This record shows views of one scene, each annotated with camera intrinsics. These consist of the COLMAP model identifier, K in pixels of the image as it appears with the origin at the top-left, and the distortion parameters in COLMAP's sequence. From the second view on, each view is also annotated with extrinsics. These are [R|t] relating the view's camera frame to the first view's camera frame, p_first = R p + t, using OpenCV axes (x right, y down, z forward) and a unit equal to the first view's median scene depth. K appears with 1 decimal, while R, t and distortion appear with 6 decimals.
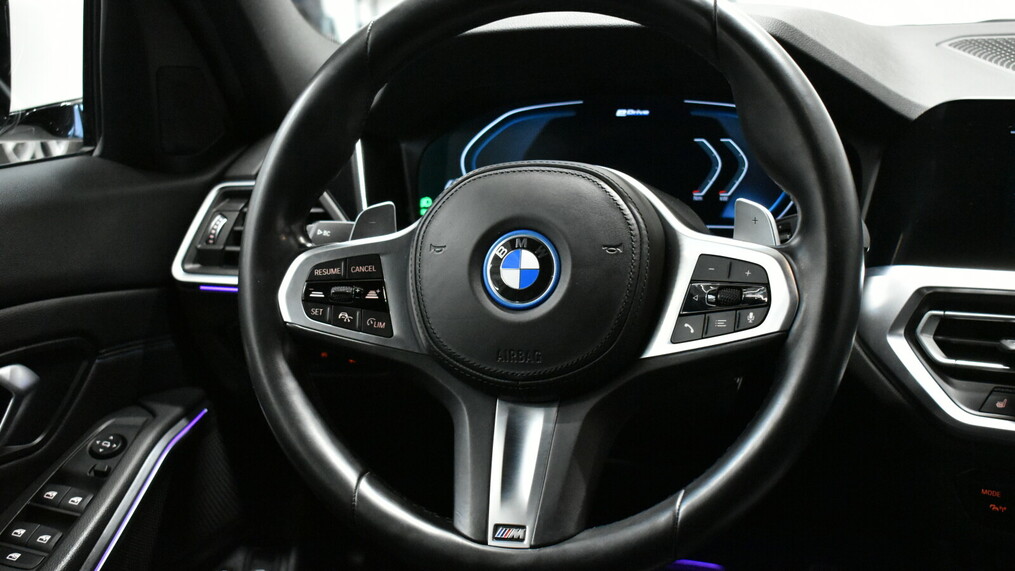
lens RADIAL K [[1330.5, 0, 507.5], [0, 1330.5, 285.5], [0, 0, 1]] dist [-0.013126, 0.007087]
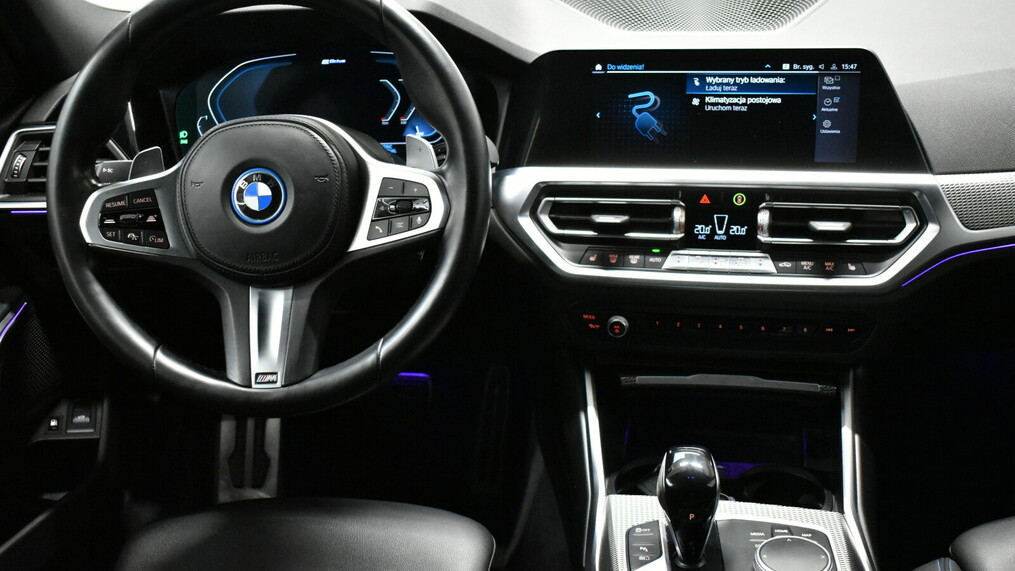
lens RADIAL K [[1104.2, 0, 507.5], [0, 1104.2, 285.5], [0, 0, 1]] dist [-0.021914, -0.003029]
pose [[0.973524, -0.086718, 0.211495, 0.011237], [0.057216, 0.988236, 0.141831, -0.068137], [-0.221306, -0.125975, 0.967033, -0.207463]]
